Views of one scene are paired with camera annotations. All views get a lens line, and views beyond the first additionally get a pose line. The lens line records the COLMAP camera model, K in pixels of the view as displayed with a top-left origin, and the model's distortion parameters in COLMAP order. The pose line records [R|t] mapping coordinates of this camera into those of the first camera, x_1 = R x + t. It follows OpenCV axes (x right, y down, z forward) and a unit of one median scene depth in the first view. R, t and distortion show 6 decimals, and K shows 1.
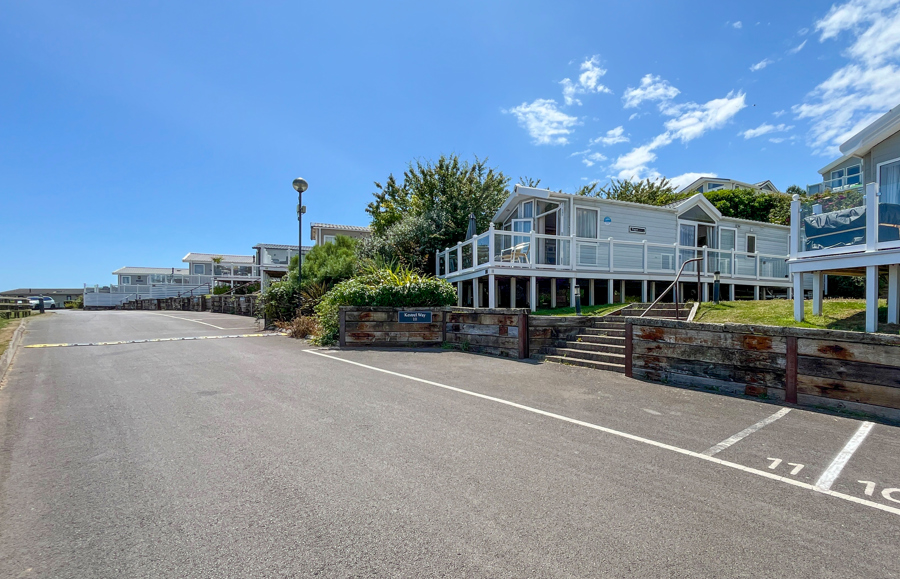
lens RADIAL K [[429.3, 0, 440.6], [0, 429.3, 282.2], [0, 0, 1]] dist [-0.001042, -0.000085]
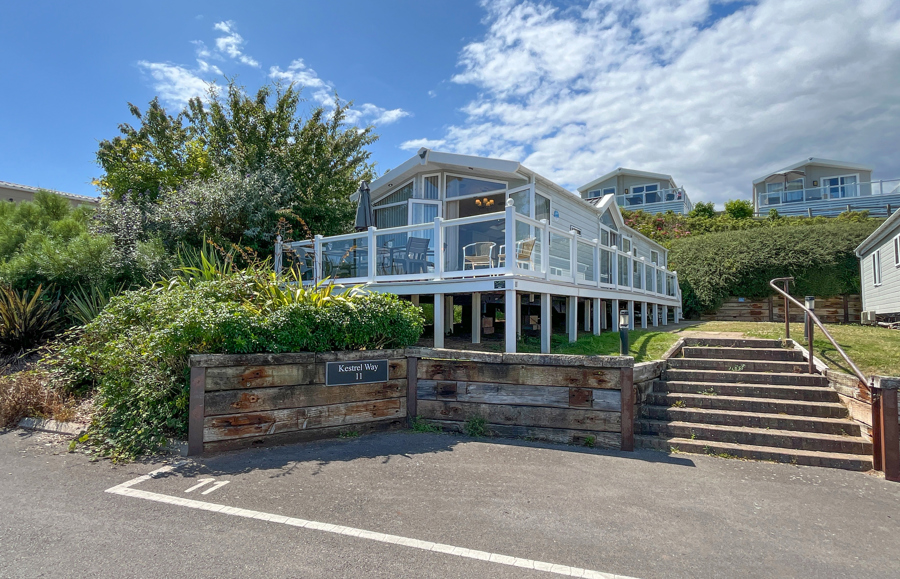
lens RADIAL K [[524.7, 0, 450.6], [0, 524.7, 268.2], [0, 0, 1]] dist [-0.005057, -0.001344]
pose [[0.854402, 0.044940, 0.517666, -0.286075], [-0.026942, 0.998744, -0.042237, -0.014270], [-0.518914, 0.022140, 0.854540, 0.436409]]
